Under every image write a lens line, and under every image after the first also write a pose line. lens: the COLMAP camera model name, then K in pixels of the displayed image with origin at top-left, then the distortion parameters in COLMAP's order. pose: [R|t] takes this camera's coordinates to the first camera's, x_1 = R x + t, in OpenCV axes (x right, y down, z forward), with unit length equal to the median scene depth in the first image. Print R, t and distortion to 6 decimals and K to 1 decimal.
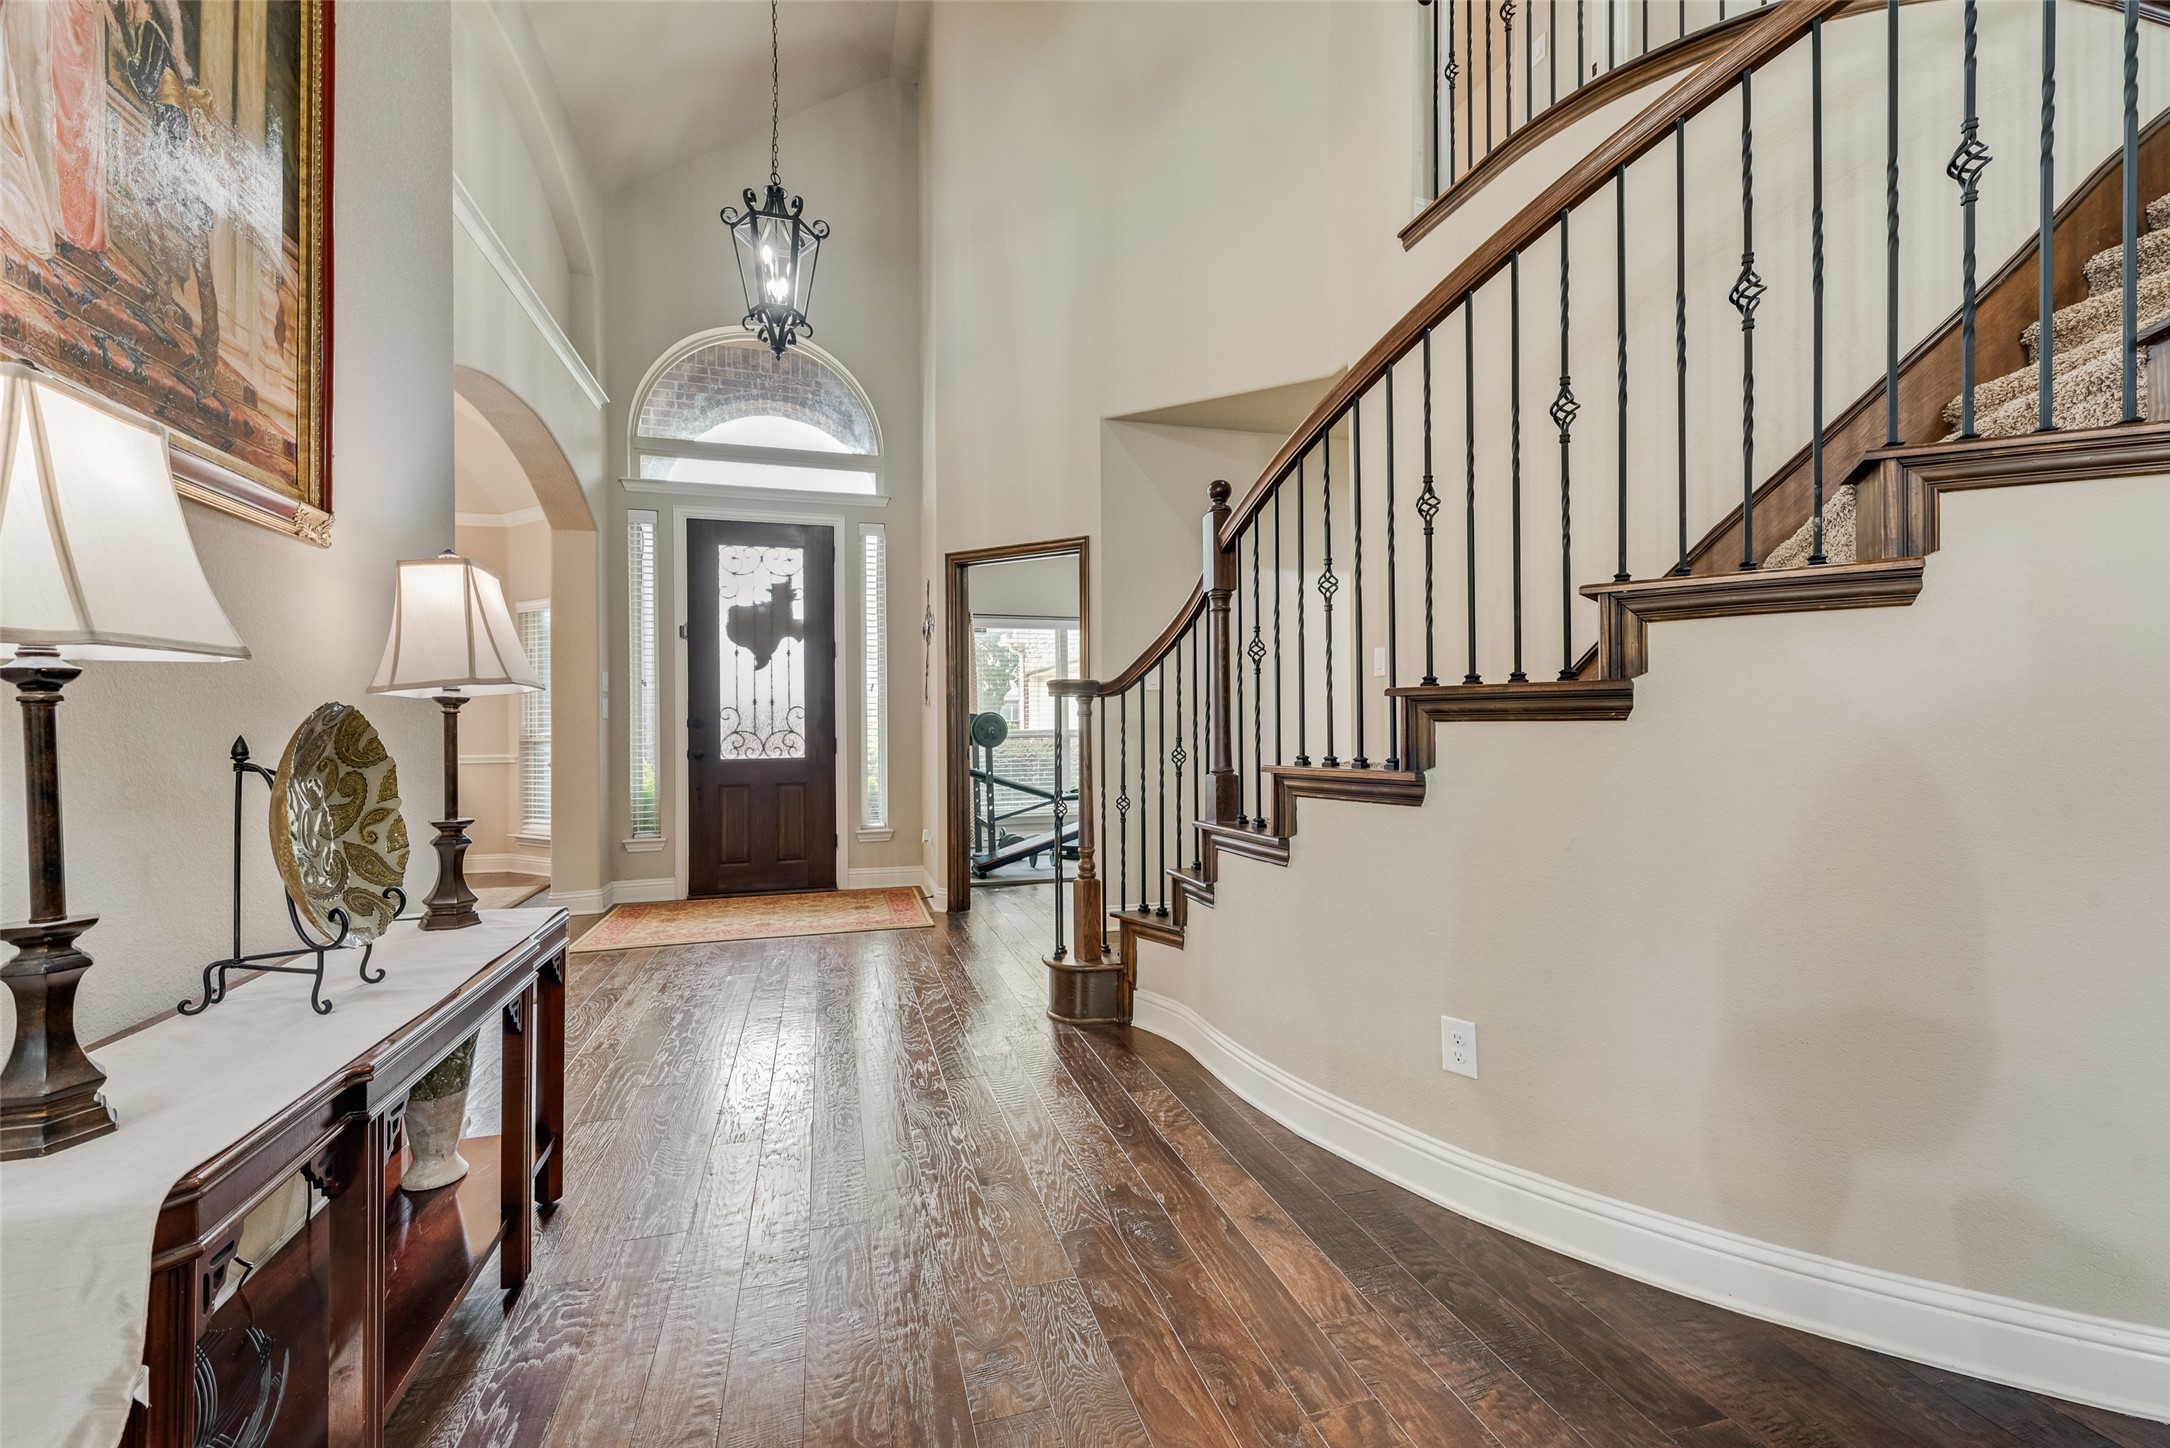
lens RADIAL K [[915.3, 0, 1096.8], [0, 915.3, 731.4], [0, 0, 1]] dist [0.001980, -0.000055]
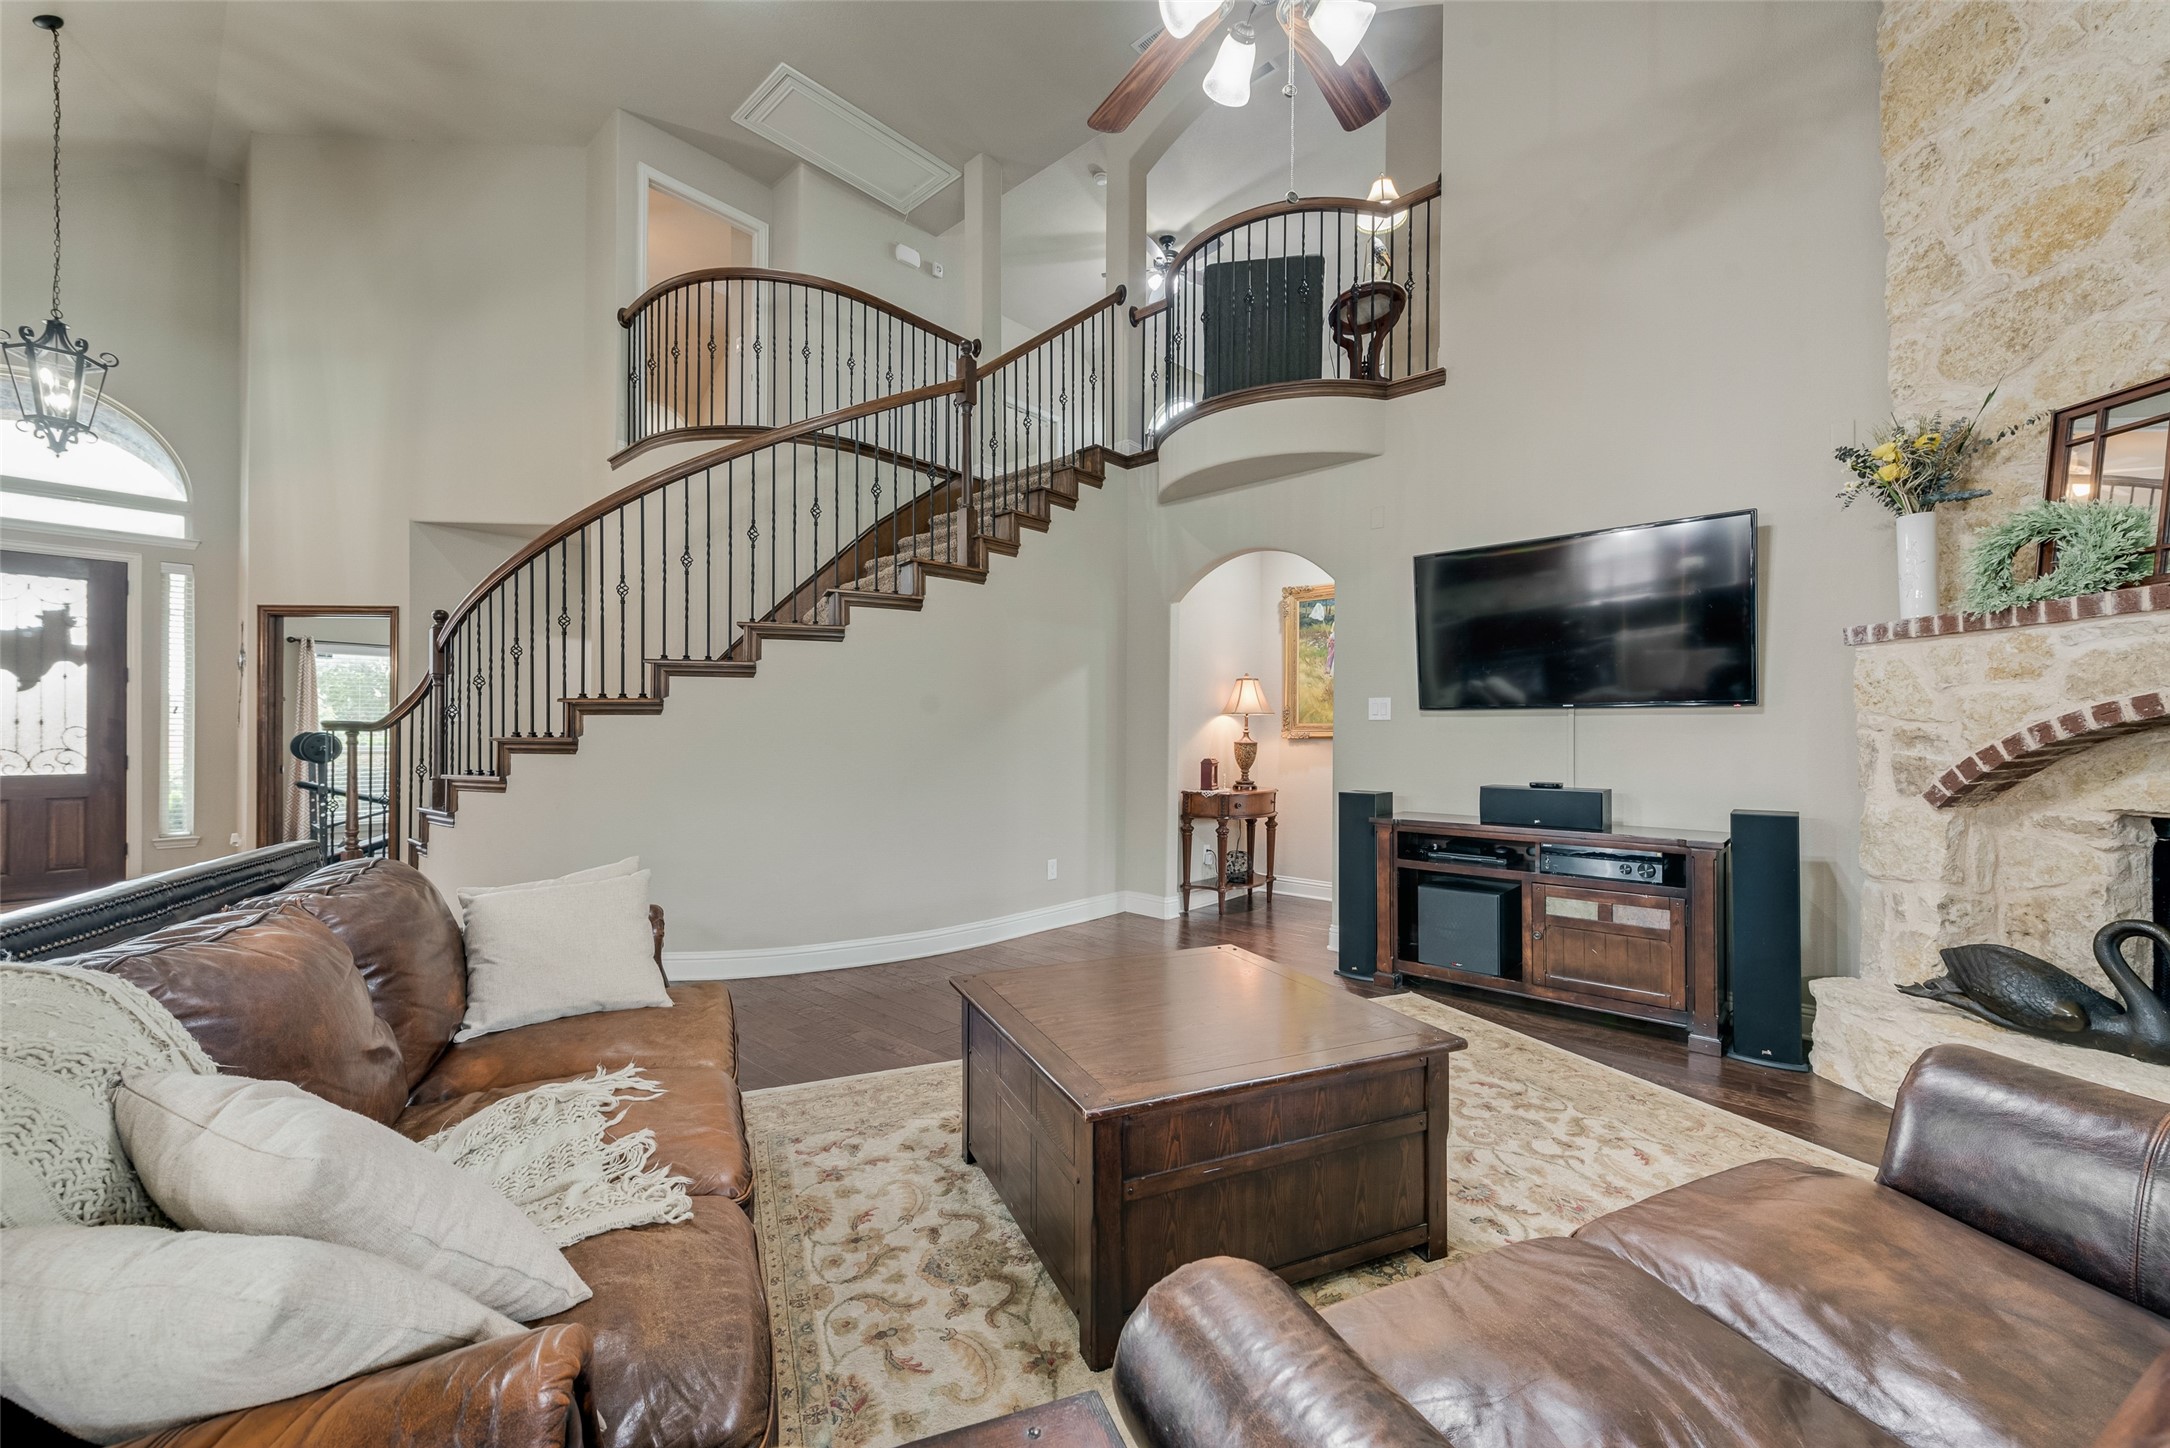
lens RADIAL K [[851.6, 0, 1086.0], [0, 851.6, 732.9], [0, 0, 1]] dist [0.015271, -0.004527]
pose [[0.854290, 0.009029, 0.519719, 0.163824], [-0.004492, 0.999940, -0.009989, -0.014849], [-0.519778, 0.006199, 0.854279, -0.493195]]
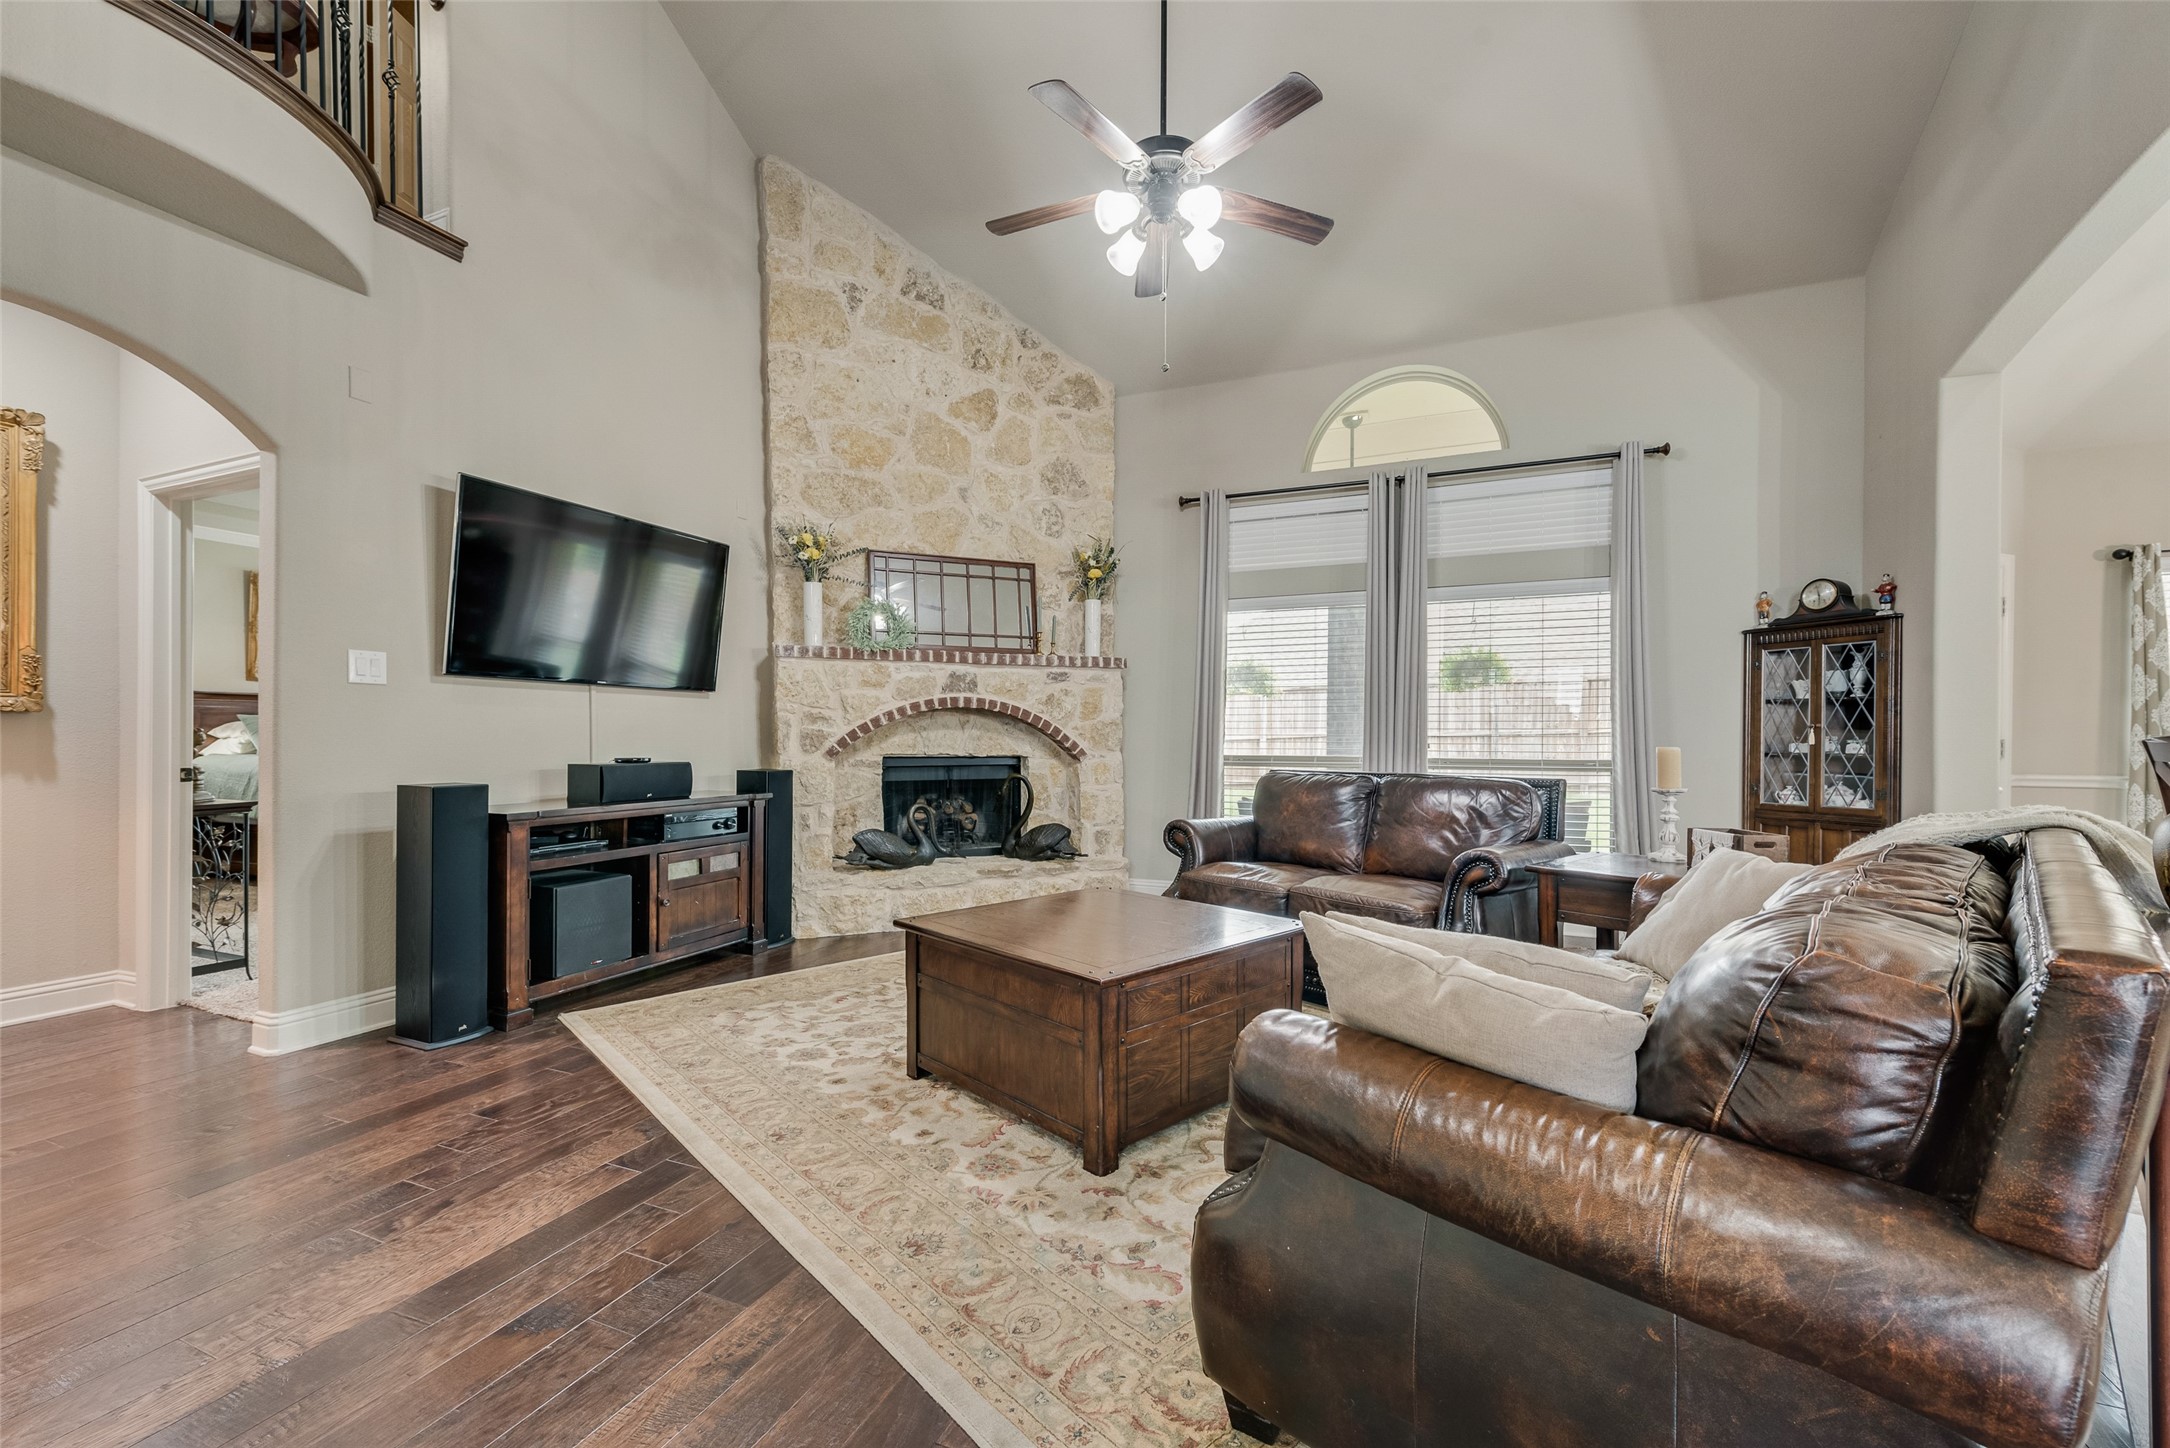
lens RADIAL K [[873.7, 0, 1082.2], [0, 873.7, 745.4], [0, 0, 1]] dist [0.011537, -0.000461]
pose [[-0.770188, -0.003623, 0.637807, 0.103195], [0.004013, 0.999937, 0.010527, -0.001048], [-0.637804, 0.010667, -0.770125, 0.151377]]
